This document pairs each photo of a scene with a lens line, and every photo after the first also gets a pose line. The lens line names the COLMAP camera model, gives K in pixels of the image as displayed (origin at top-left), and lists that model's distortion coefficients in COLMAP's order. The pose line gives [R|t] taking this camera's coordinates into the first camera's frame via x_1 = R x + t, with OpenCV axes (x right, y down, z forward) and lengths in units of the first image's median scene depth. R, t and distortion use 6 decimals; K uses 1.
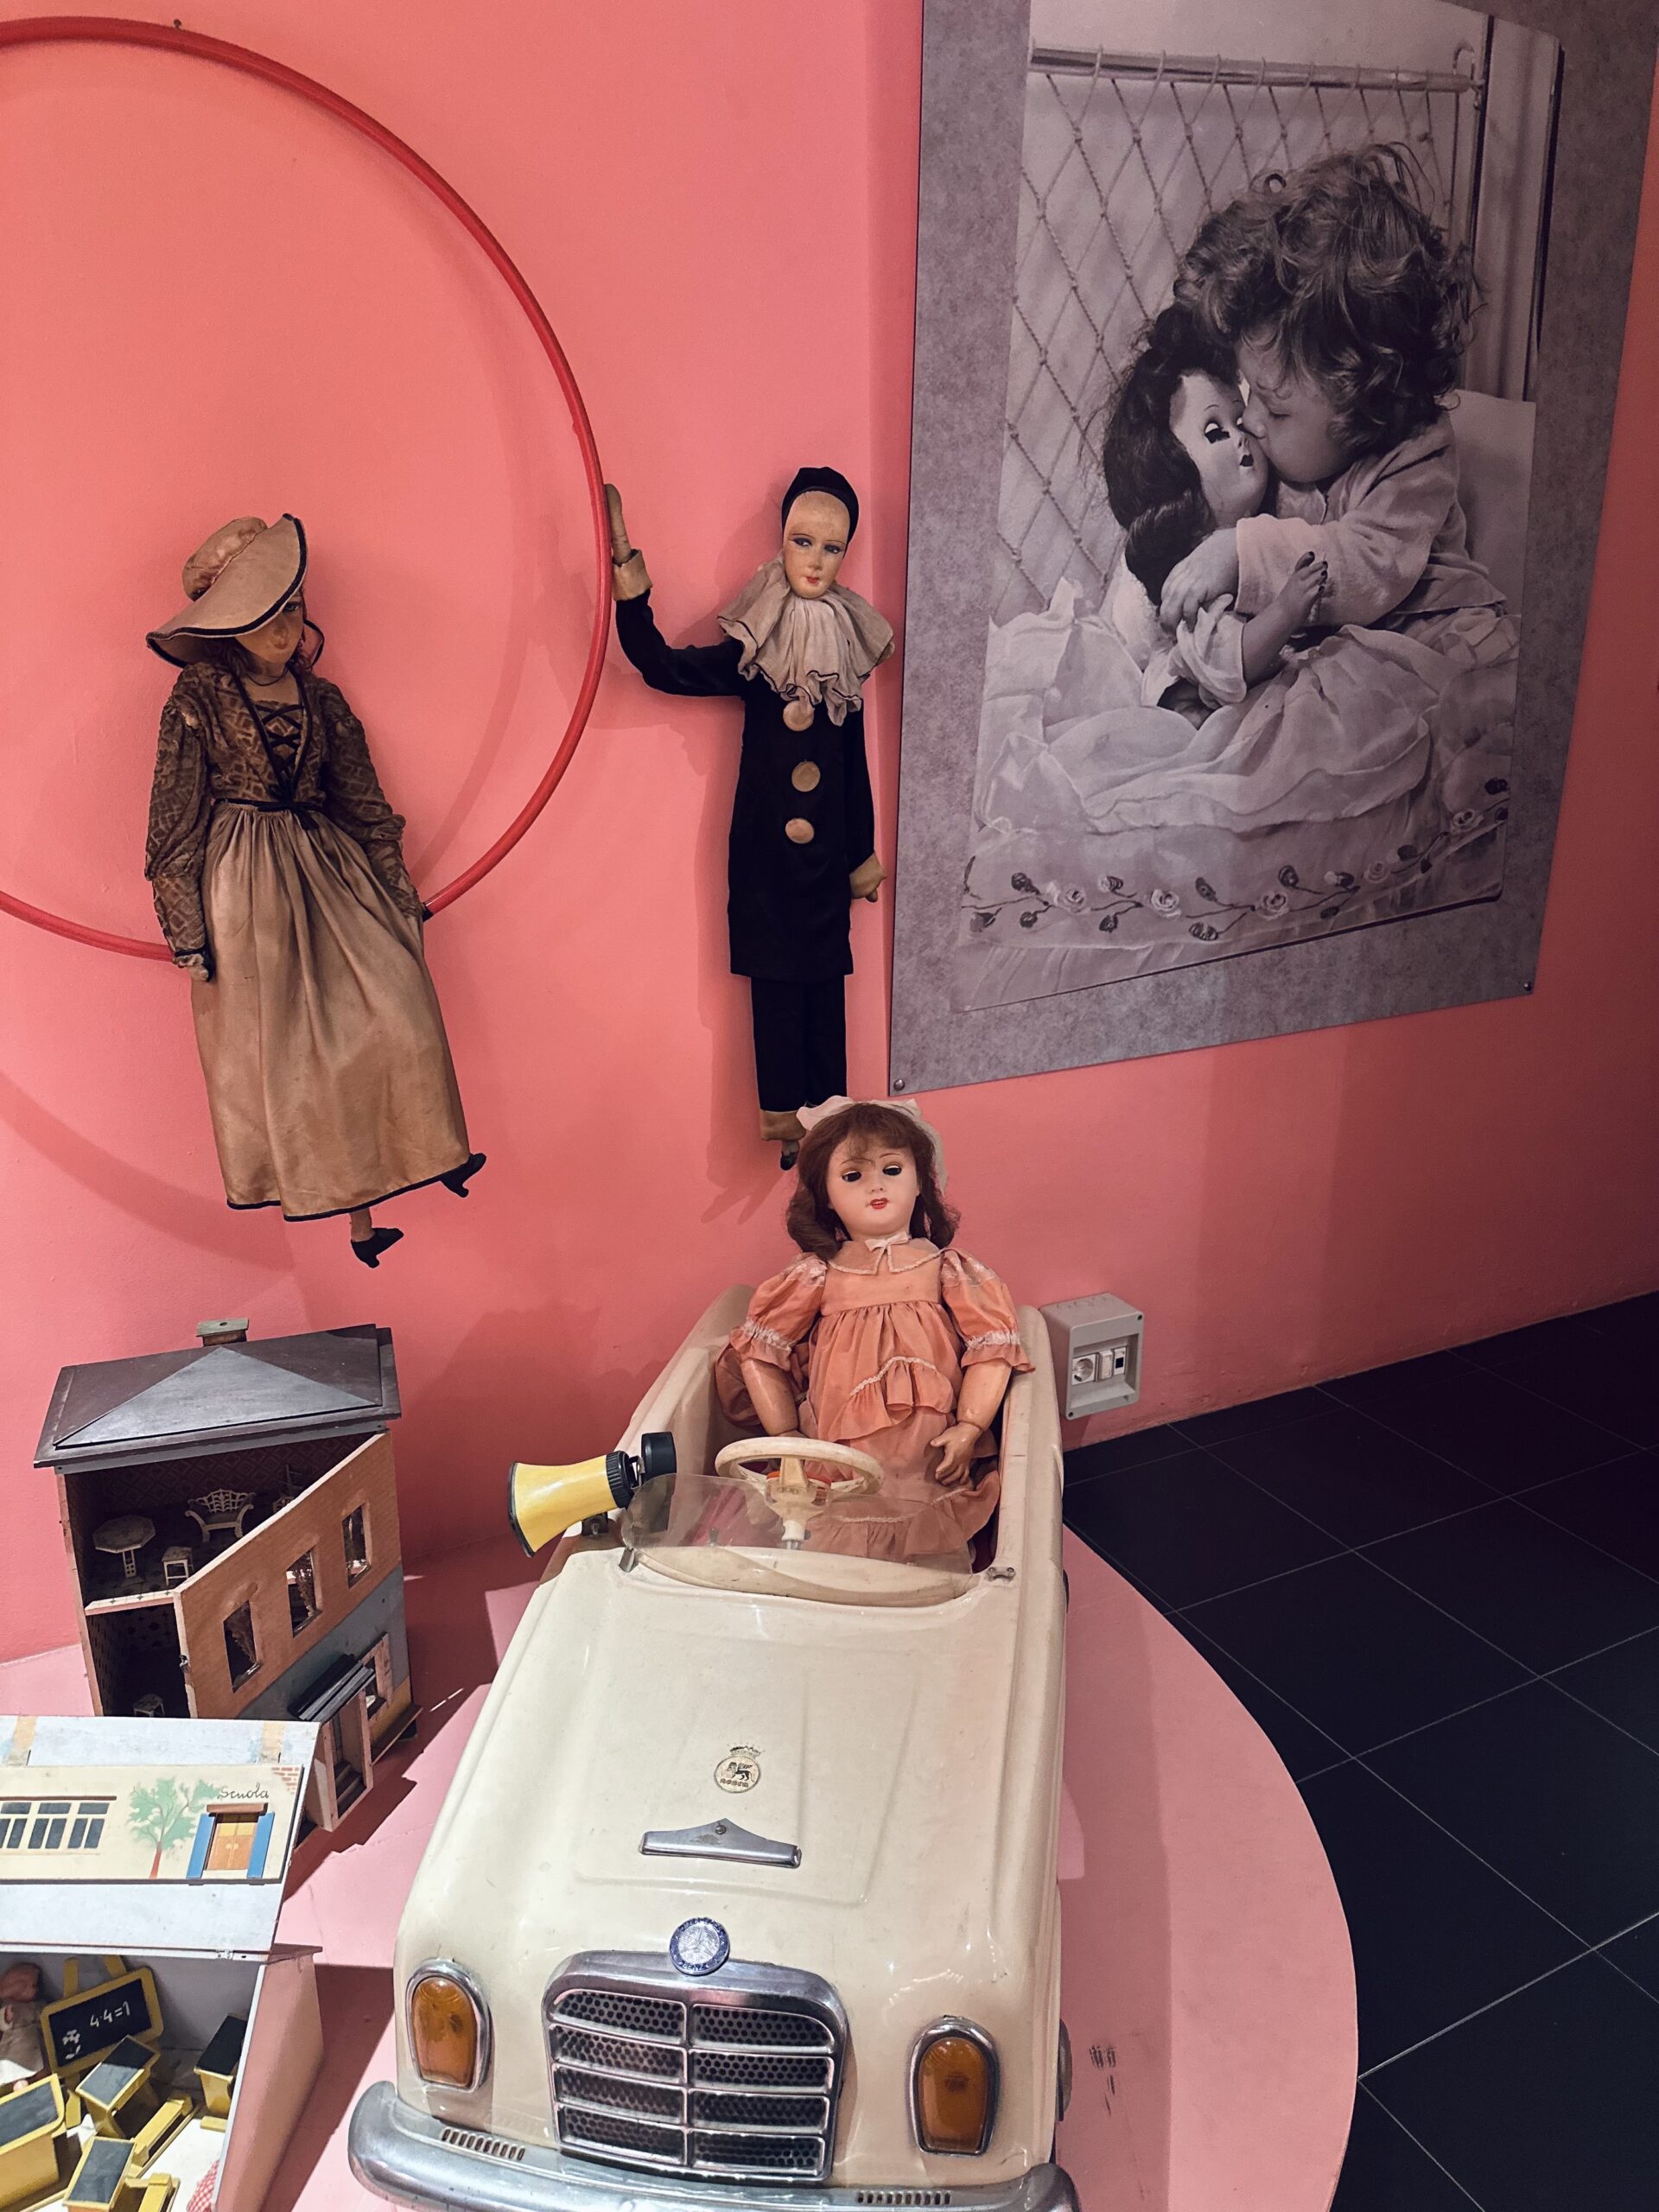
lens RADIAL K [[1537.3, 0, 814.5], [0, 1537.3, 1101.4], [0, 0, 1]] dist [0.058296, -0.077306]
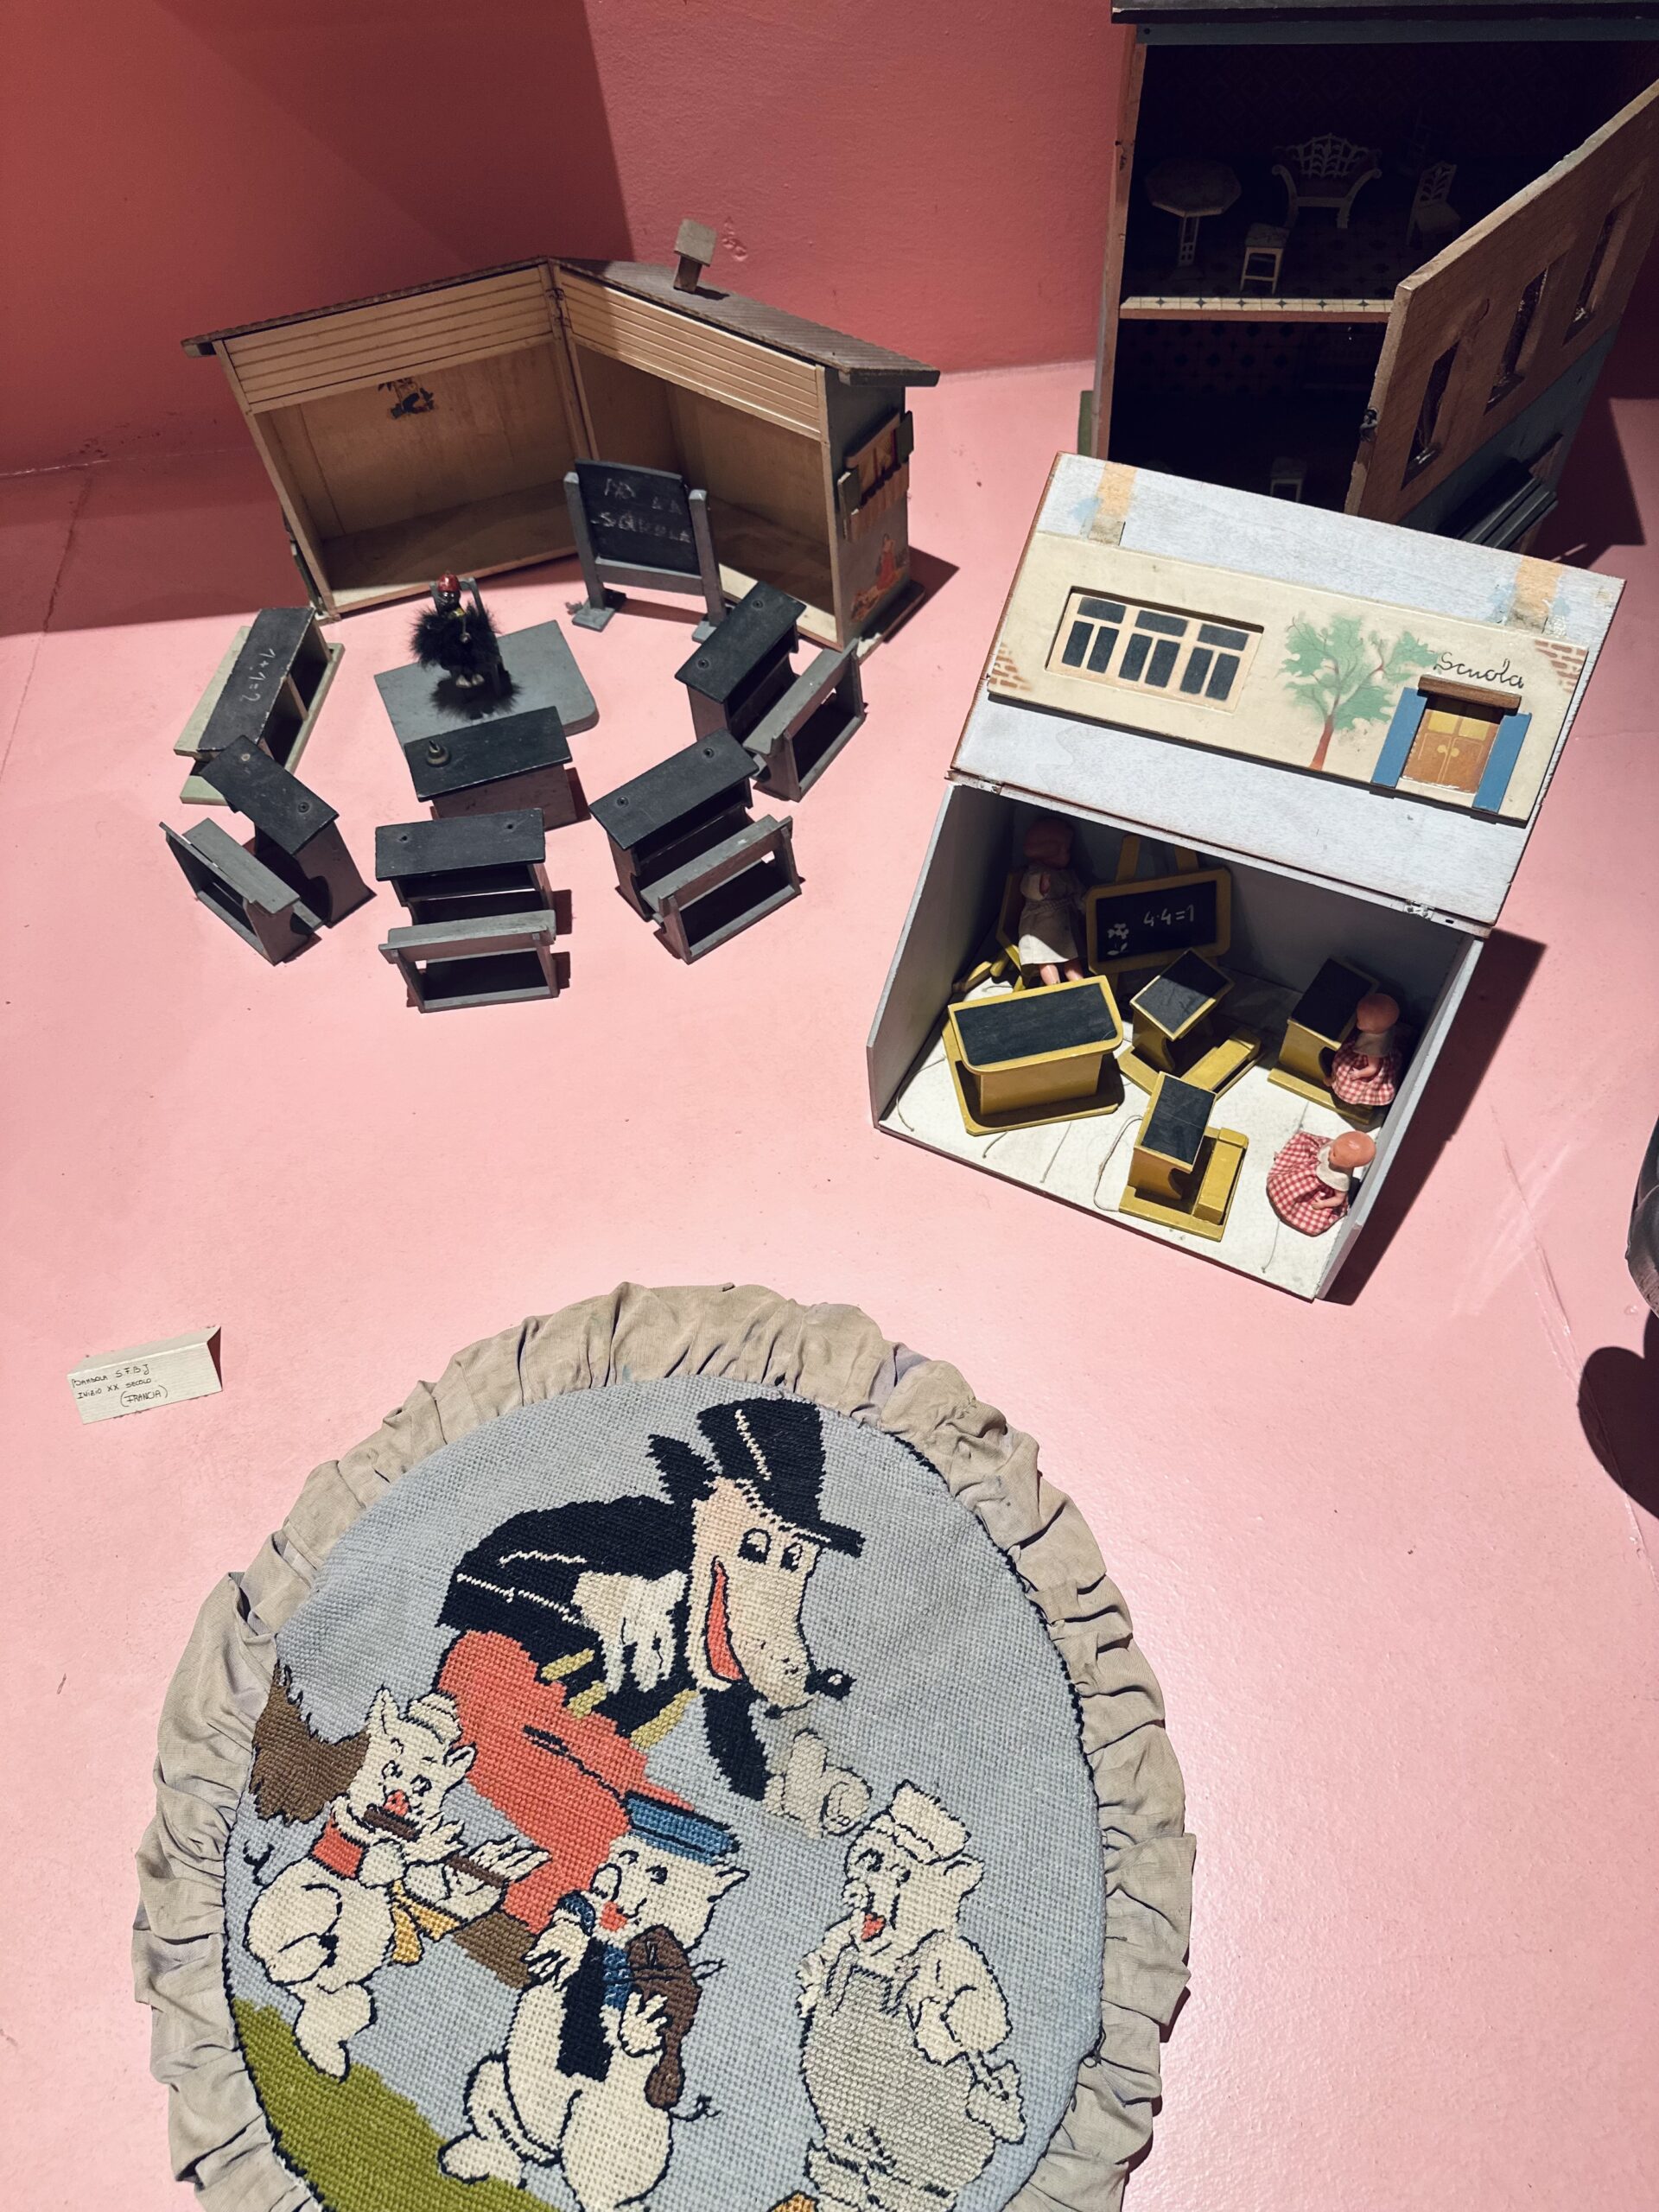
lens RADIAL K [[1537.3, 0, 825.0], [0, 1537.3, 1112.4], [0, 0, 1]] dist [0.058296, -0.077306]
pose [[0.913186, 0.308472, -0.266339, -0.301264], [-0.052846, 0.737633, 0.673130, 0.143893], [0.404102, -0.600618, 0.689898, 0.303926]]
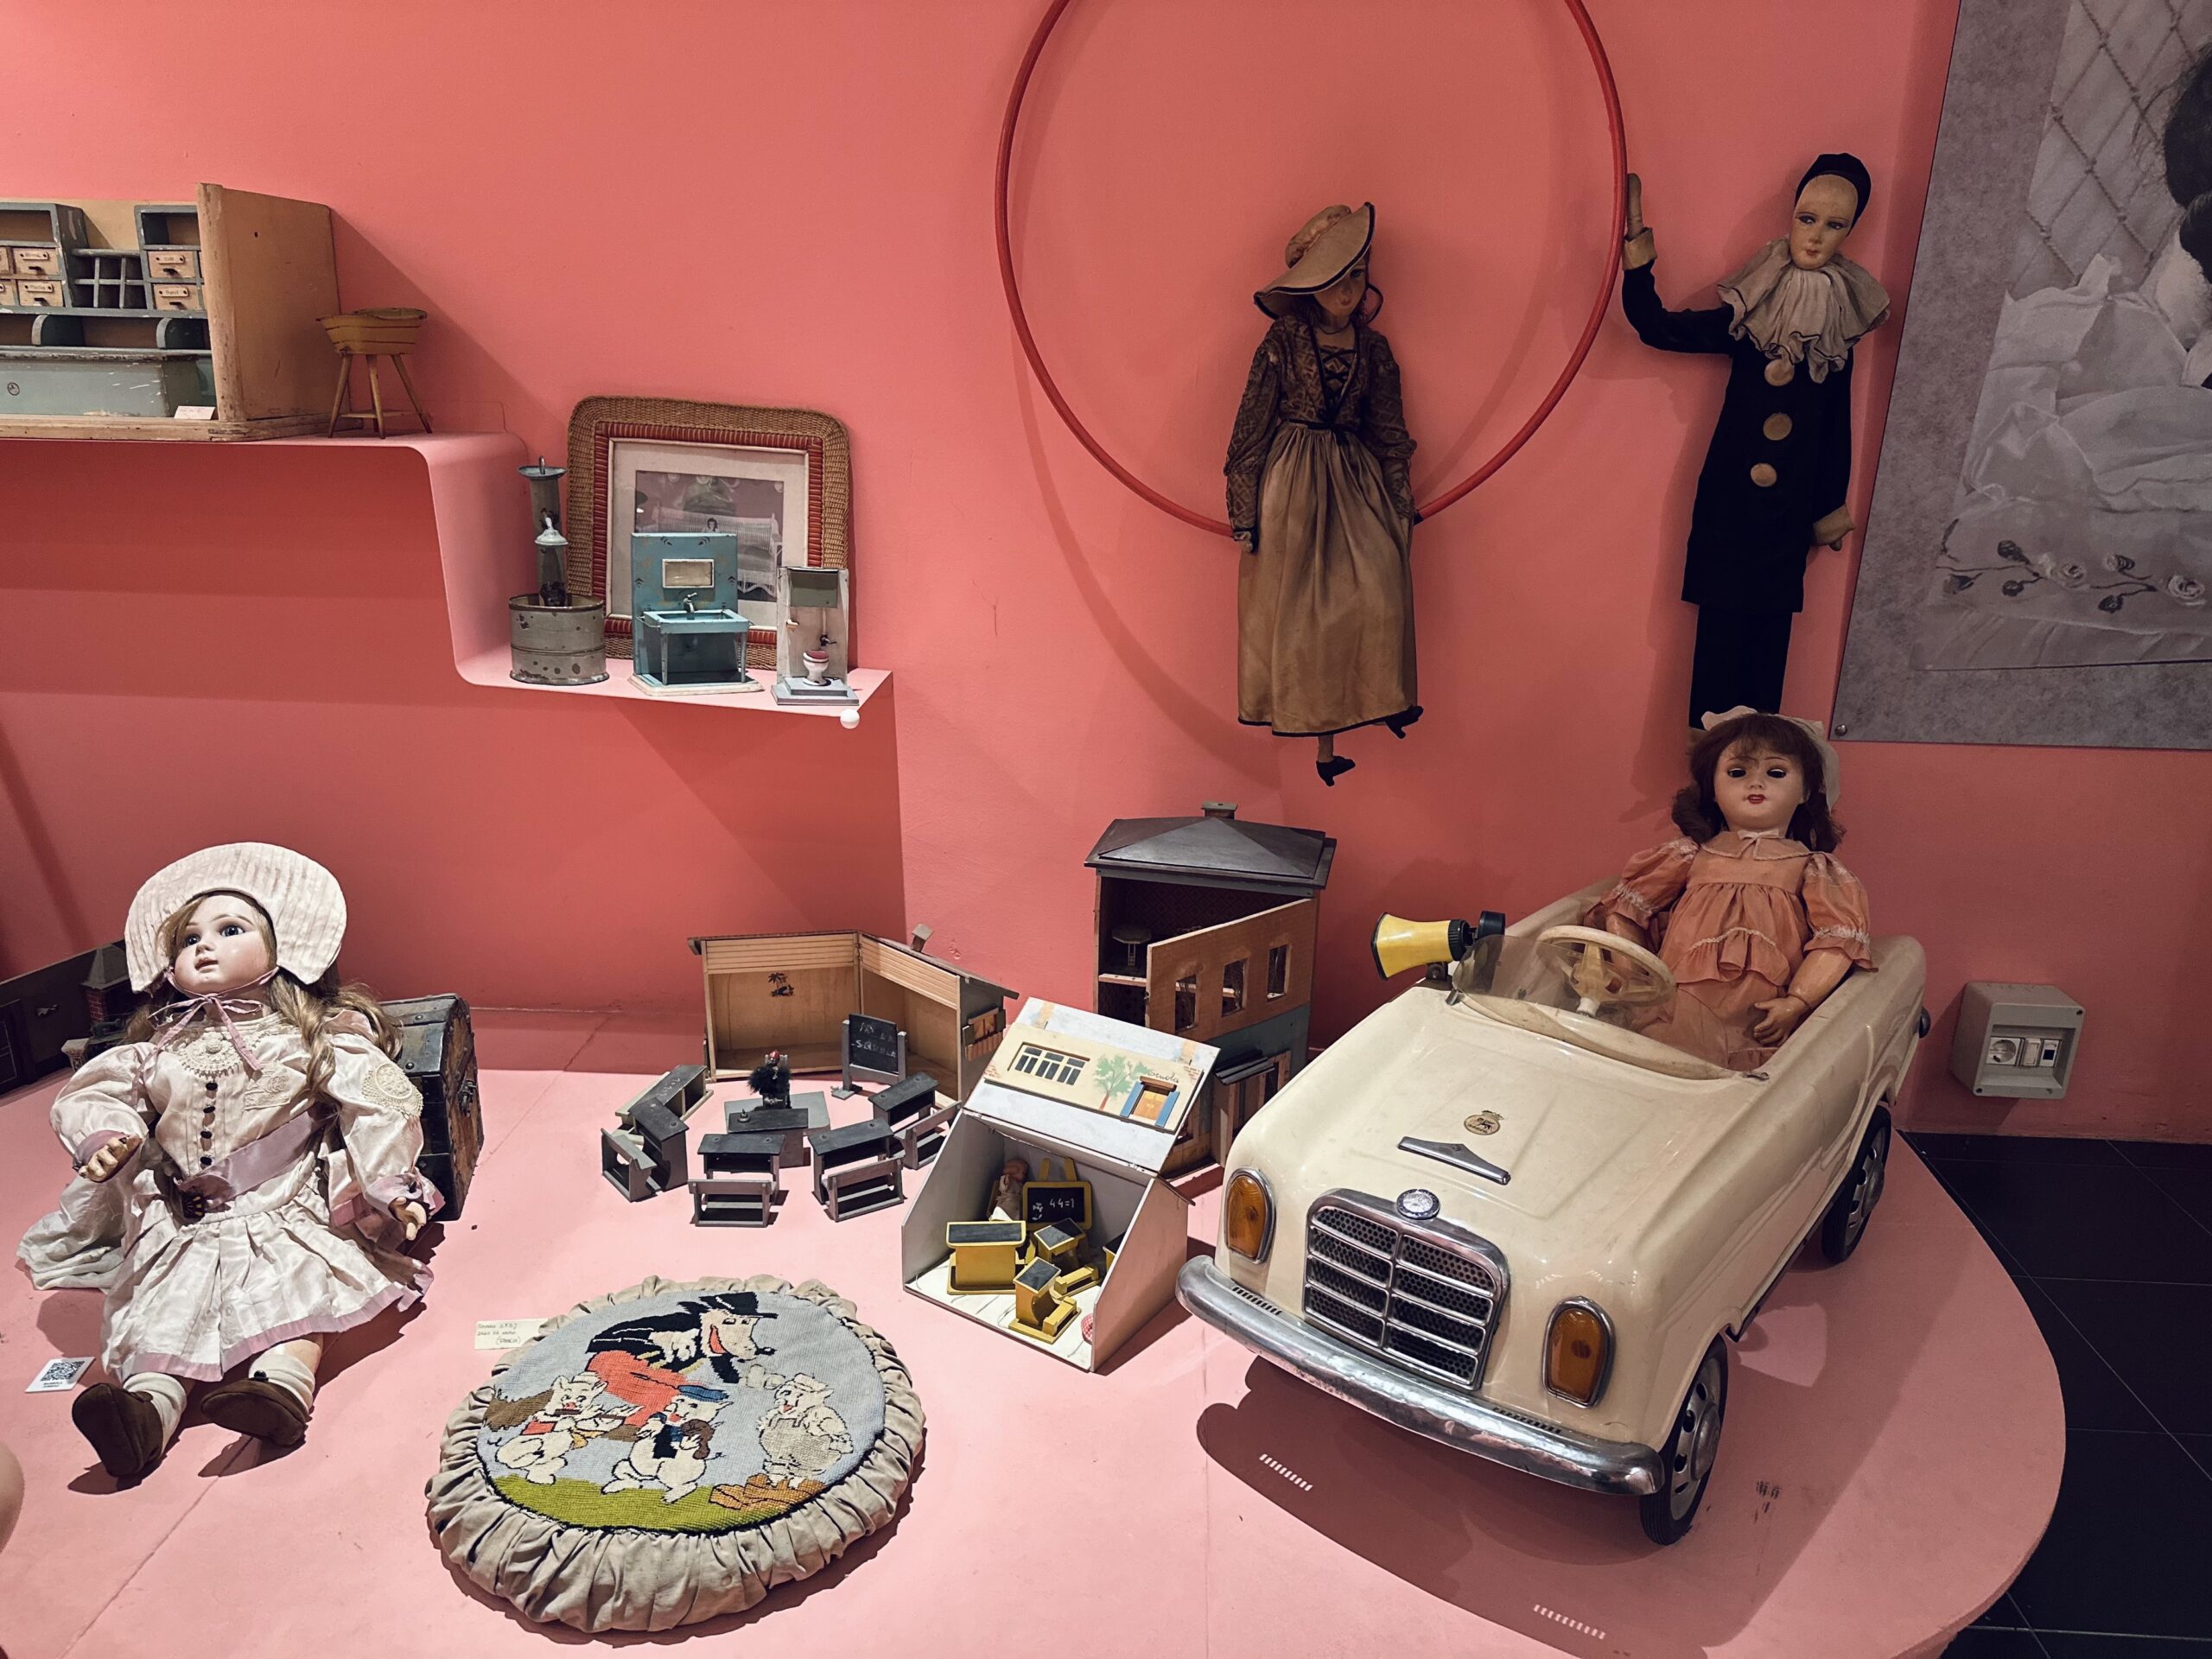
lens RADIAL K [[1537.3, 0, 1097.0], [0, 1537.3, 835.4], [0, 0, 1]] dist [0.058296, -0.077306]
pose [[0.860681, 0.173267, -0.478755, 0.185904], [-0.166851, 0.984373, 0.056300, 0.115187], [0.481029, 0.031424, 0.876142, -0.249727]]
